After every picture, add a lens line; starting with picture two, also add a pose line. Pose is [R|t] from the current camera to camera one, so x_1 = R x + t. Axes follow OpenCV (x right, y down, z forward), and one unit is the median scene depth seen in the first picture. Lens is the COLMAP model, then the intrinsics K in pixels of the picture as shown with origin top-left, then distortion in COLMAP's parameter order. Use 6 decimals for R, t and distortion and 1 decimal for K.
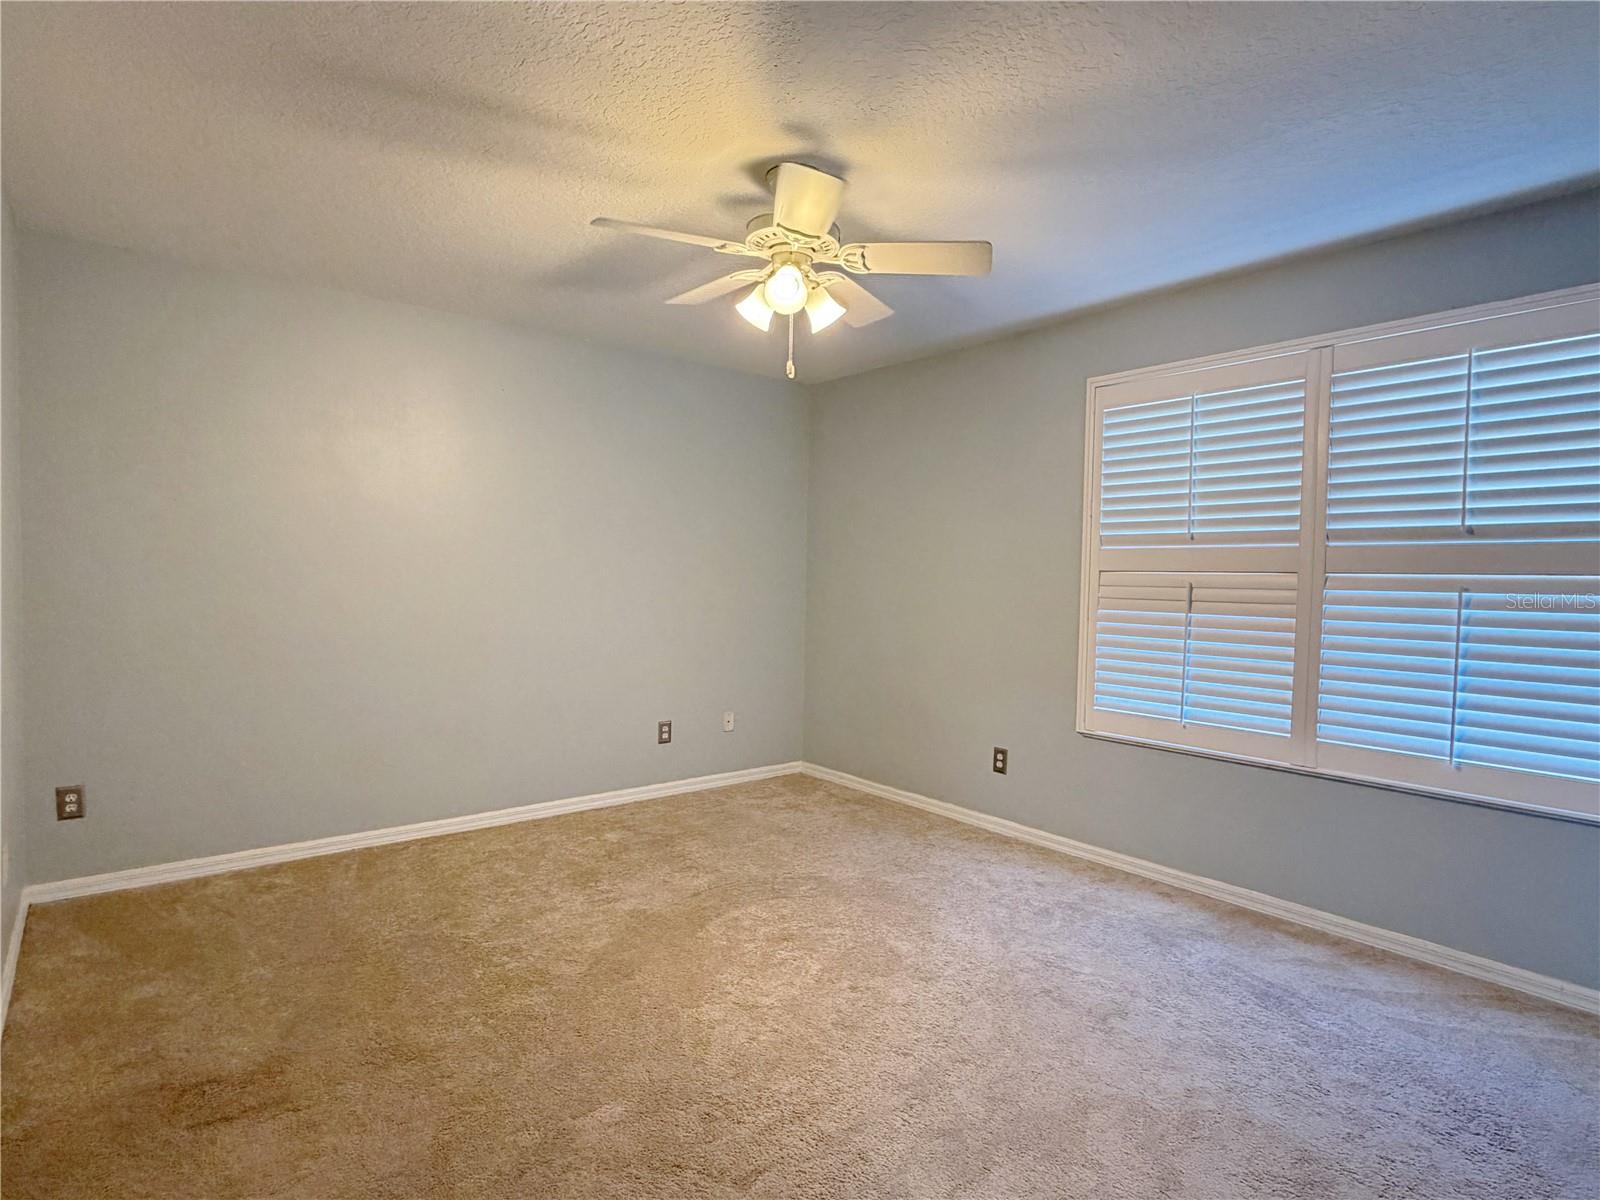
lens RADIAL K [[846.1, 0, 802.1], [0, 846.1, 599.3], [0, 0, 1]] dist [0.001327, 0.000563]
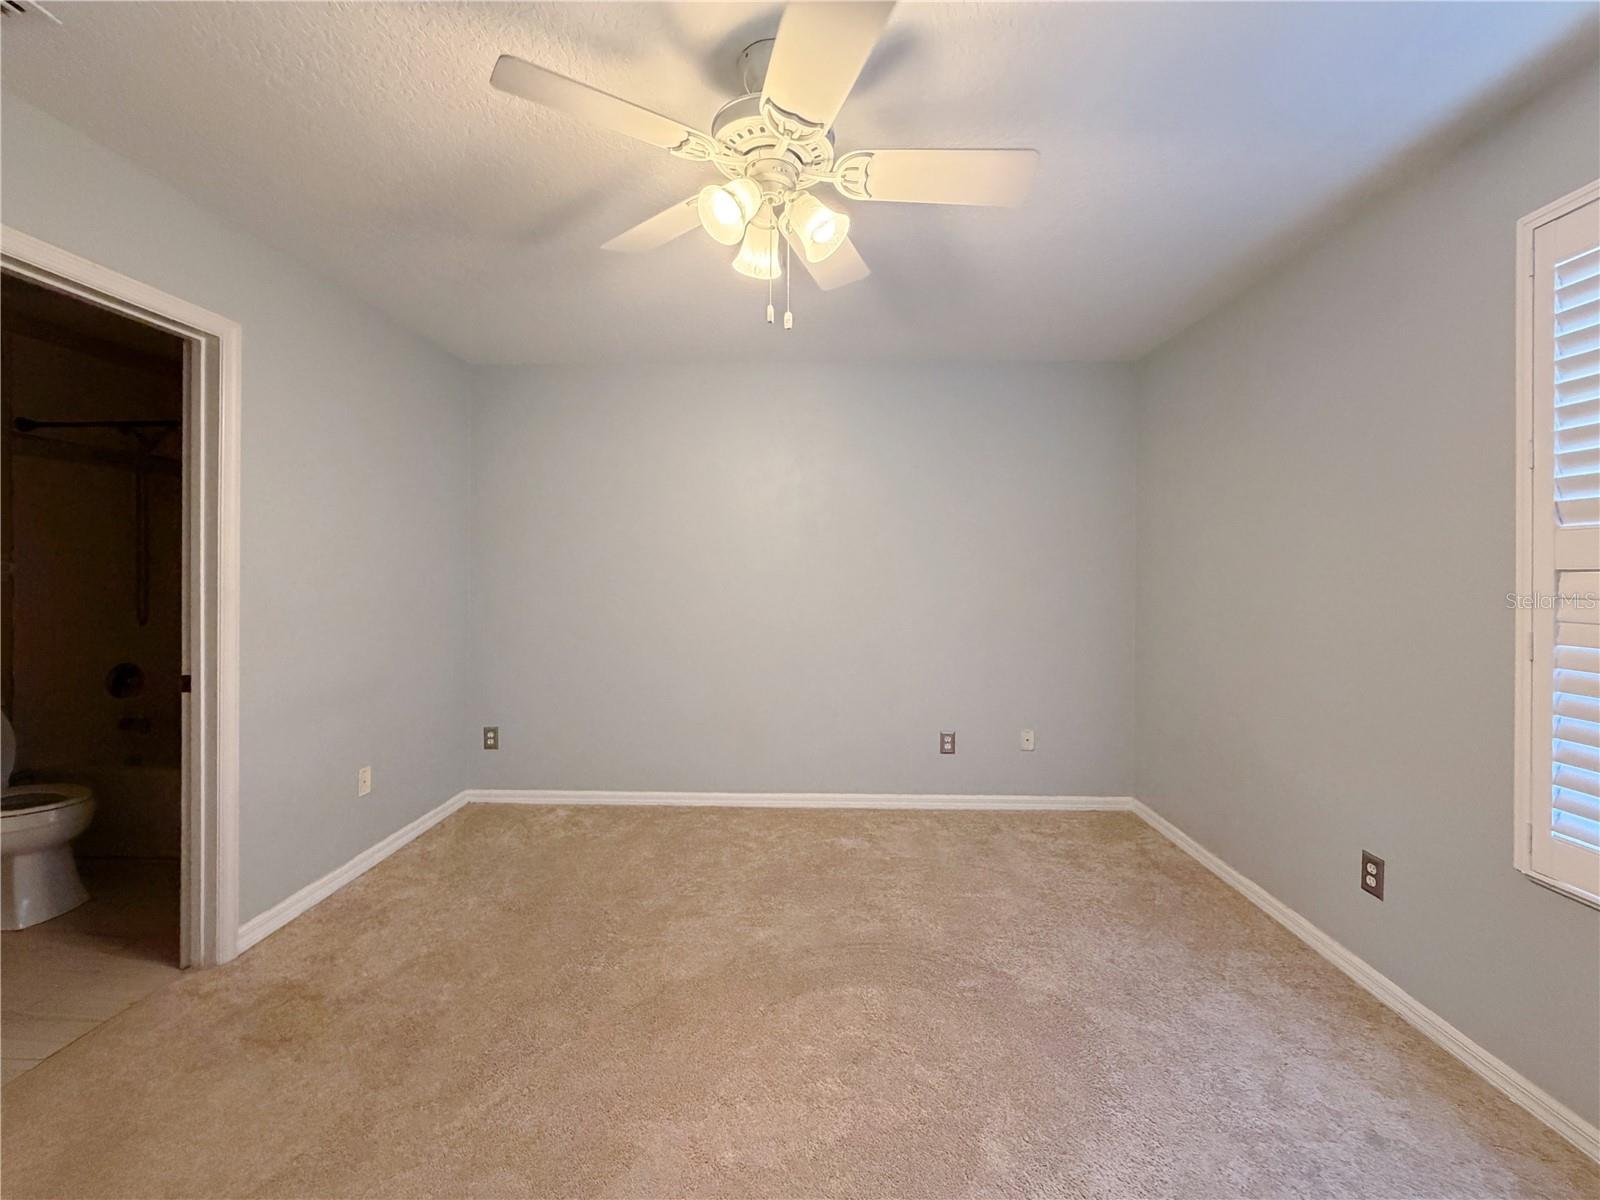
lens RADIAL K [[658.5, 0, 799.1], [0, 658.5, 572.7], [0, 0, 1]] dist [0.000437, 0.000135]
pose [[0.759815, -0.015222, -0.649961, 0.264634], [-0.010426, 0.999312, -0.035592, -0.013210], [0.650056, 0.033820, 0.759134, 0.394132]]
